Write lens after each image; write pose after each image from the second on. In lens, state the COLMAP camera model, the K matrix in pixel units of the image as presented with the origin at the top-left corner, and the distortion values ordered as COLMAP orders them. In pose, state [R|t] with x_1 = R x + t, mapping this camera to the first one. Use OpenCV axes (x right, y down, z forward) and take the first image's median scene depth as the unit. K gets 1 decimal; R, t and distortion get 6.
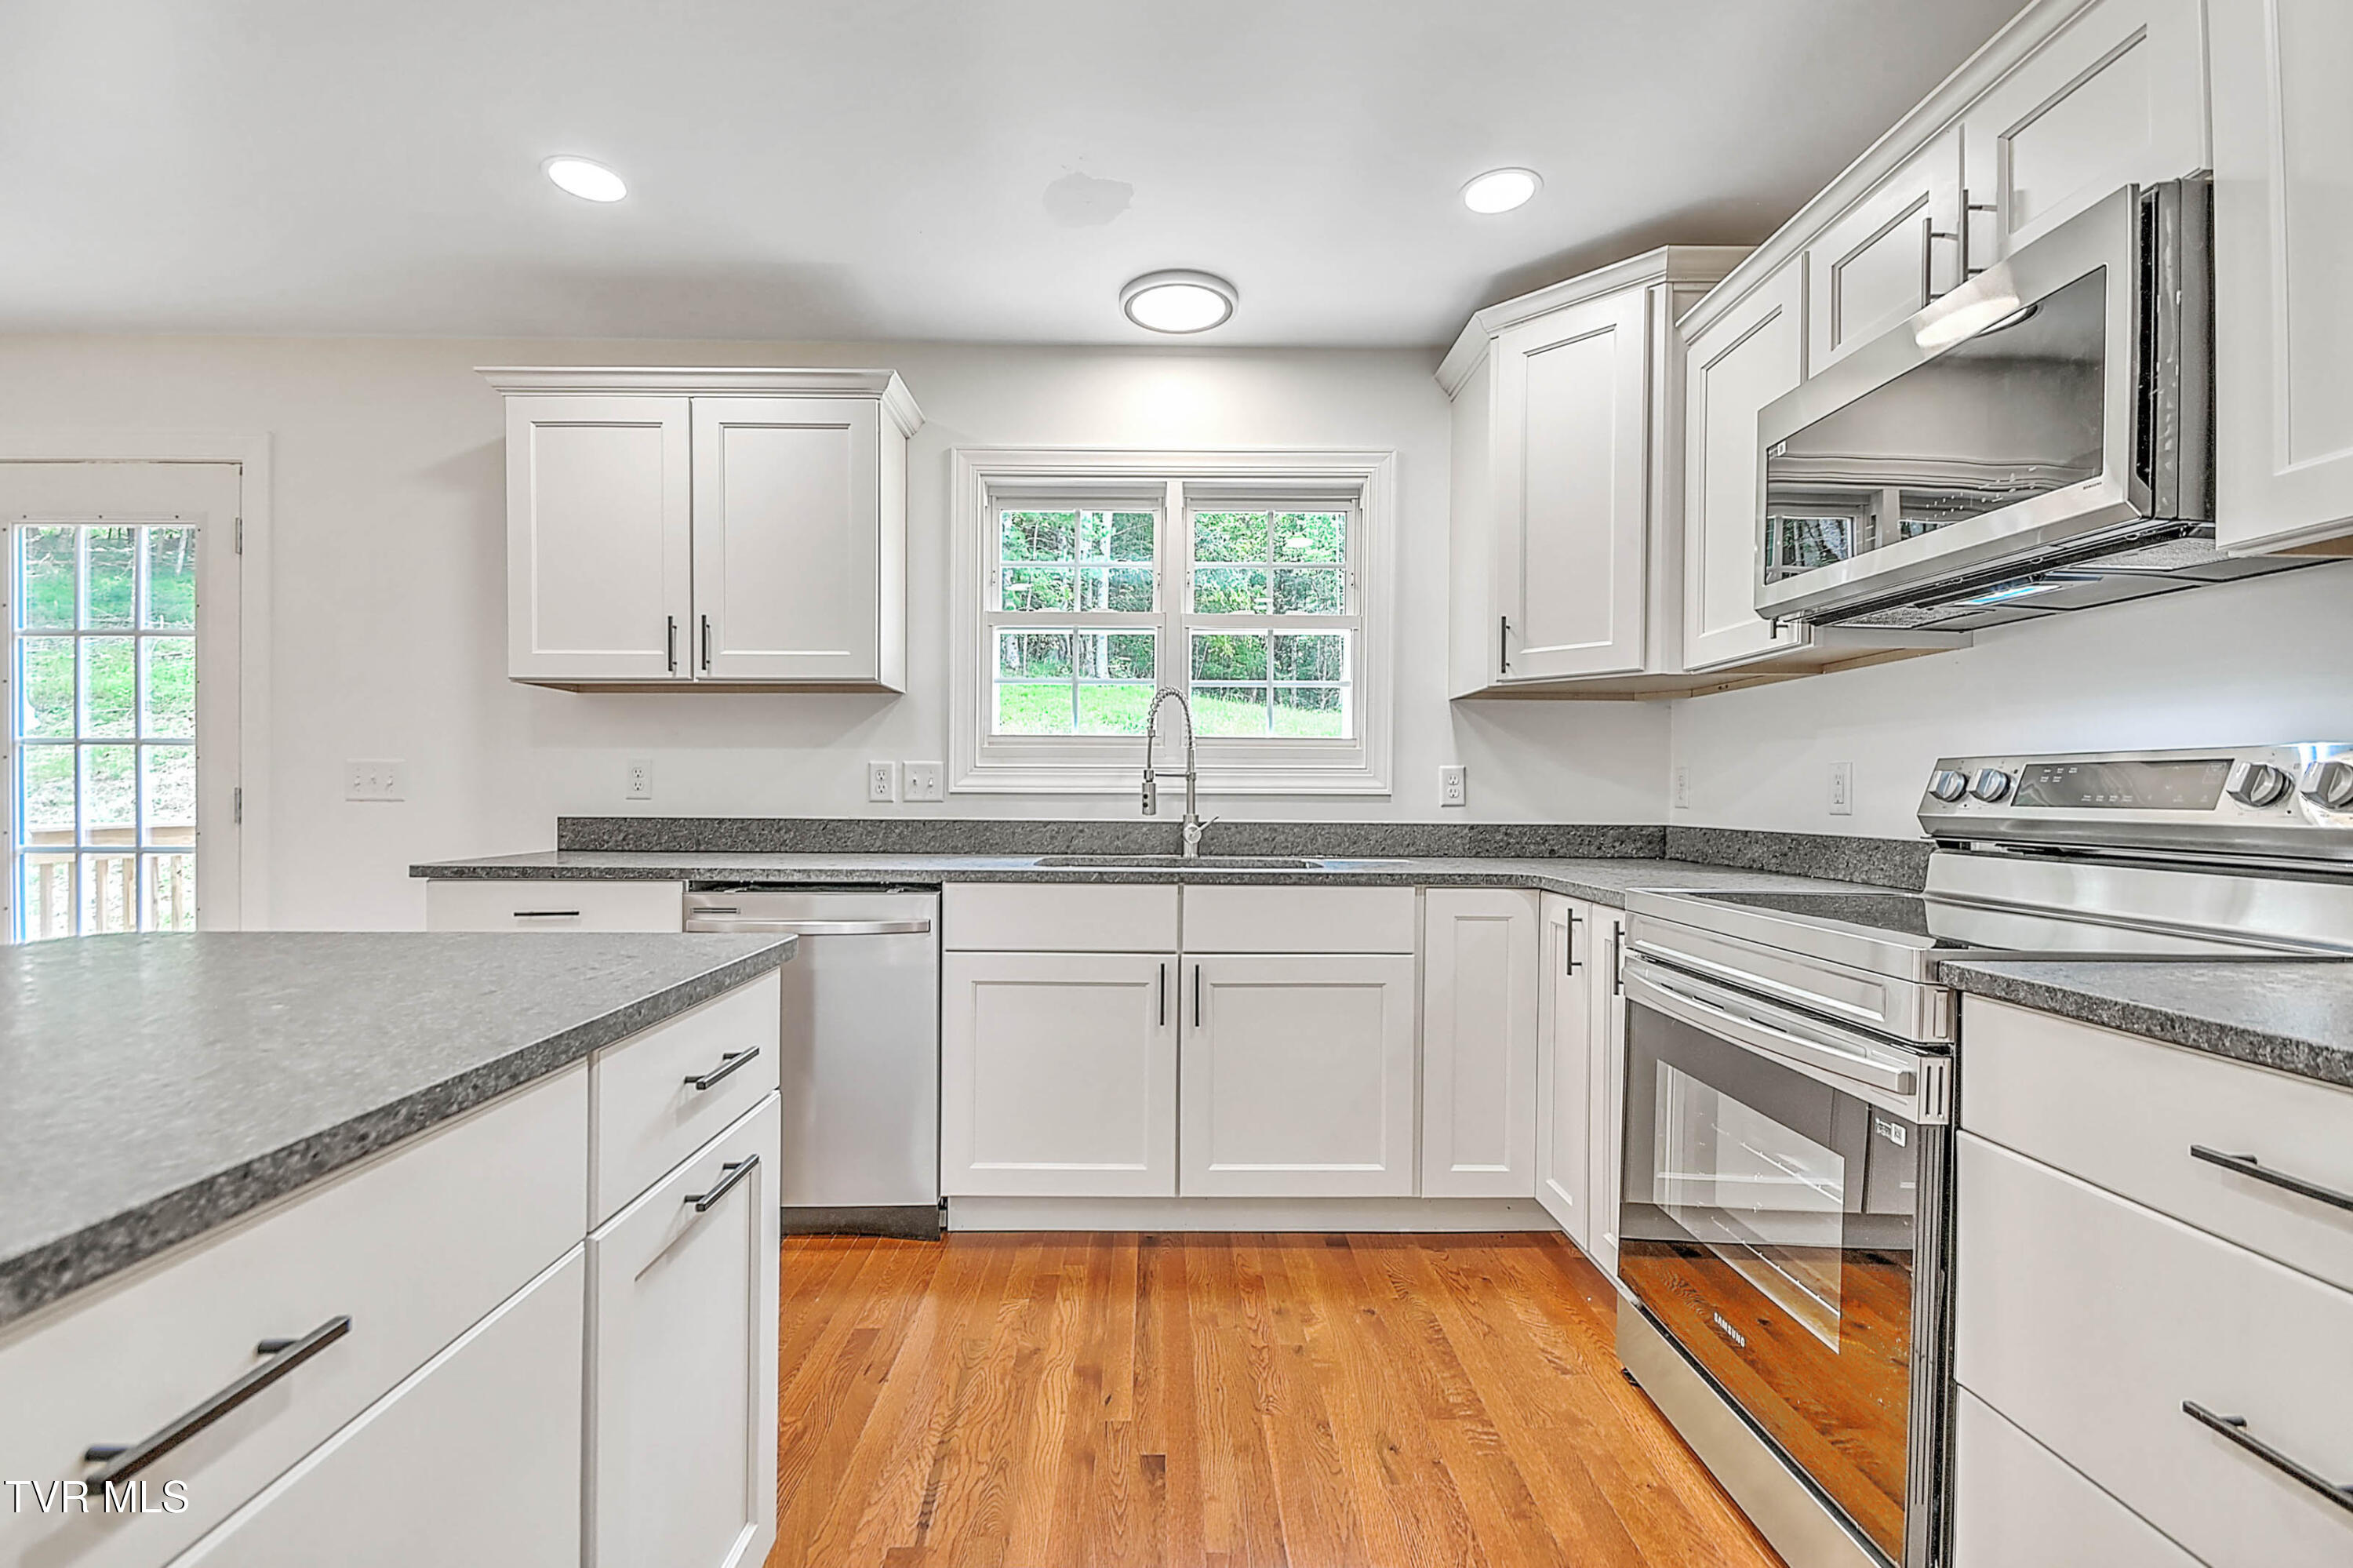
lens RADIAL K [[1029.8, 0, 1166.7], [0, 1029.8, 799.6], [0, 0, 1]] dist [0.022078, -0.016642]
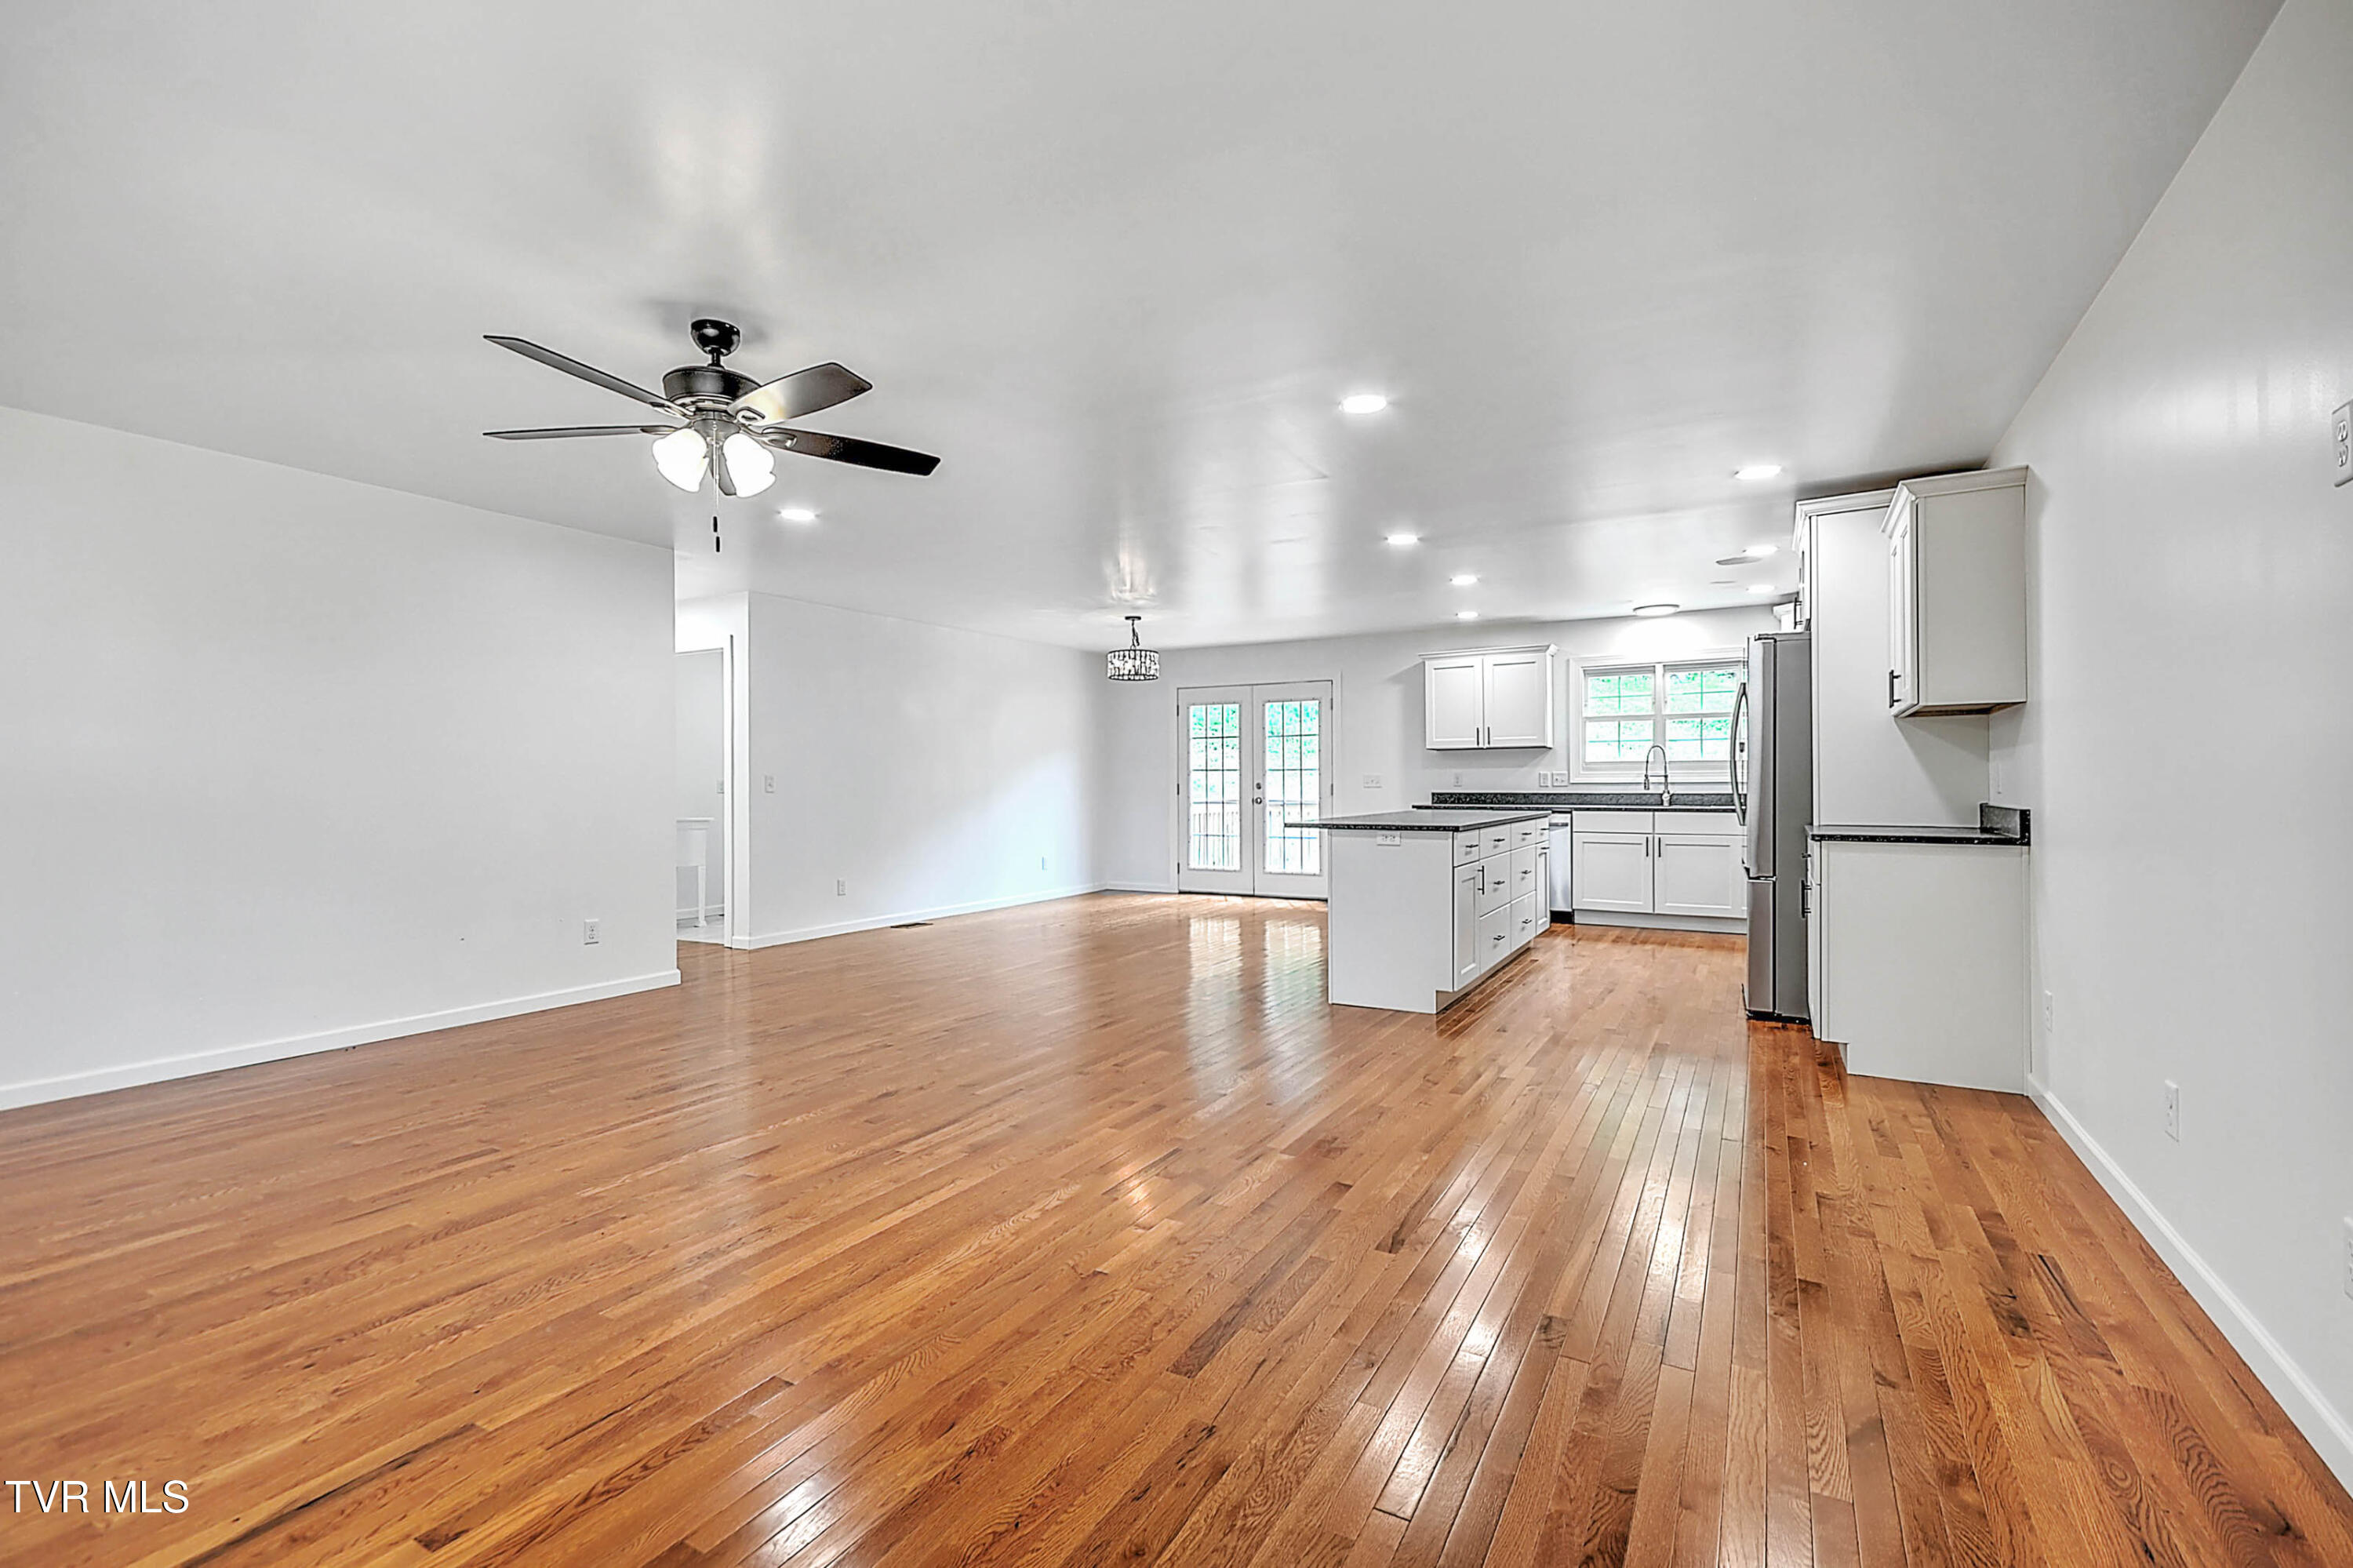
lens RADIAL K [[1050.8, 0, 1172.1], [0, 1050.8, 786.0], [0, 0, 1]] dist [0.028705, 0.000851]
pose [[0.871692, -0.007116, -0.490003, 0.278482], [0.006045, 0.999975, -0.003770, 0.006759], [0.490018, 0.000324, 0.871712, -2.239137]]
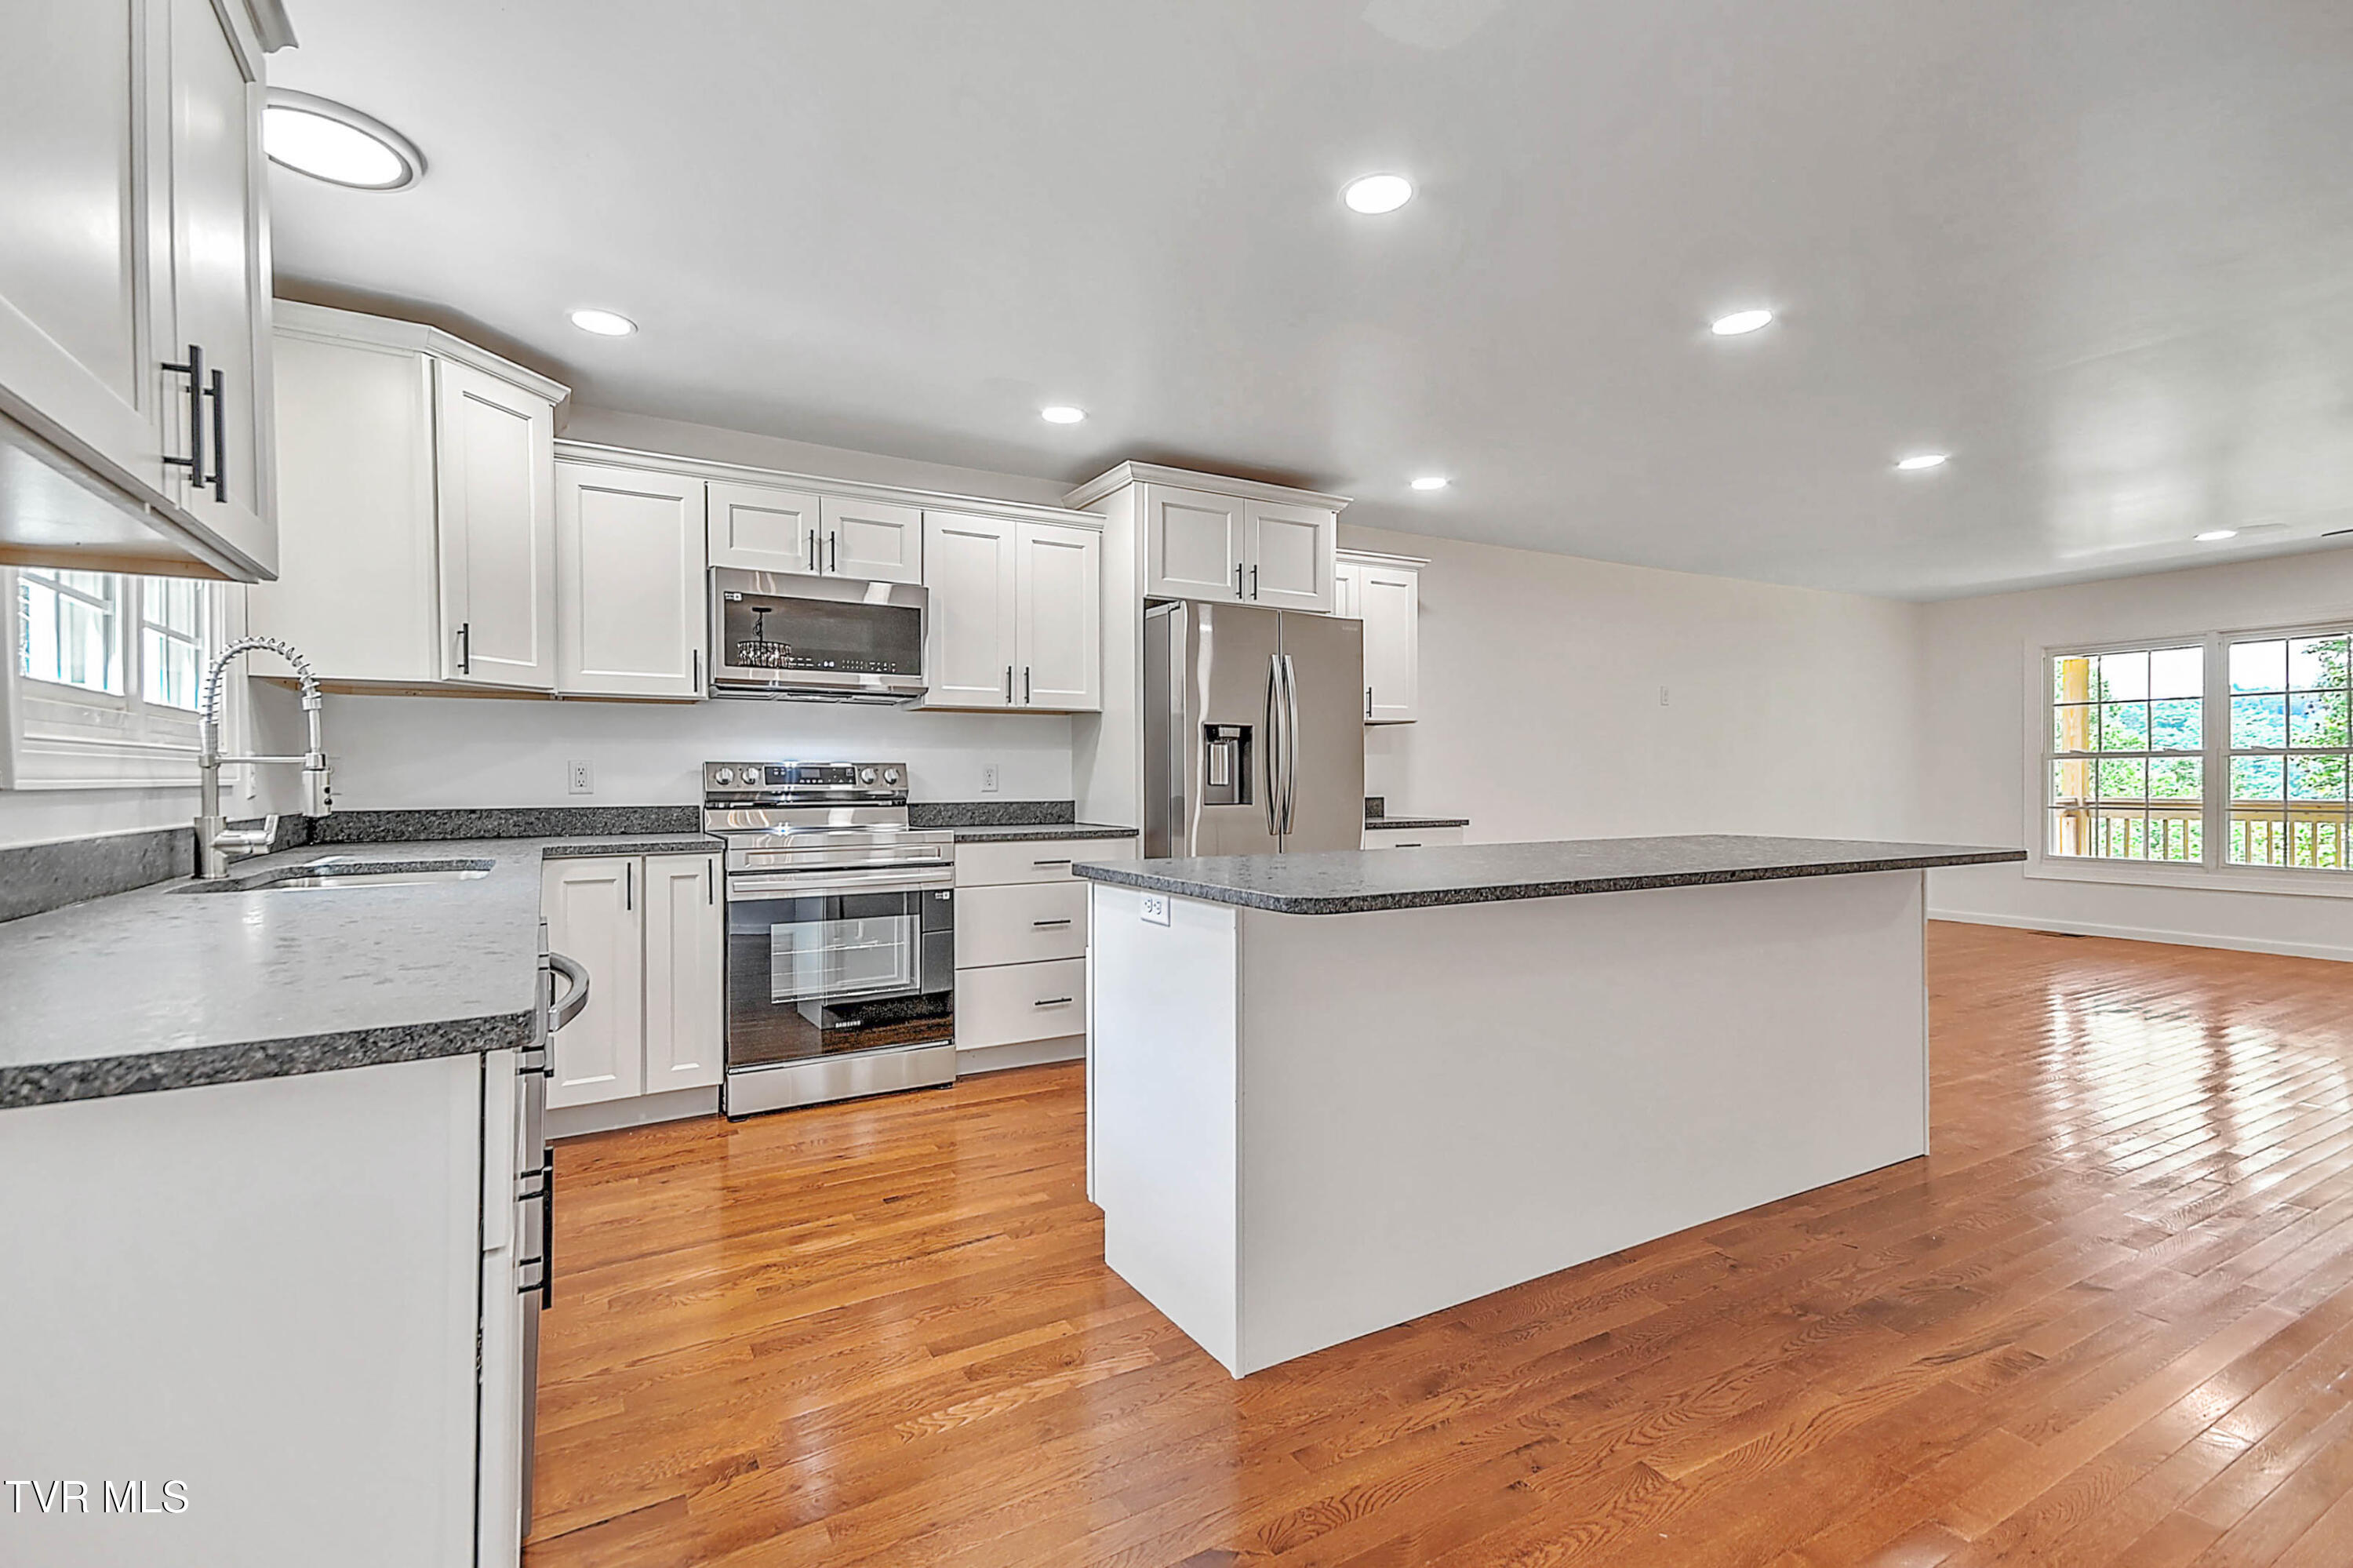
lens RADIAL K [[1050.8, 0, 1165.6], [0, 1050.8, 780.2], [0, 0, 1]] dist [0.027217, 0.000355]
pose [[-0.484945, -0.006442, 0.874521, -1.012615], [0.006372, 0.999920, 0.010900, -0.014945], [-0.874521, 0.010859, -0.484866, 0.871378]]
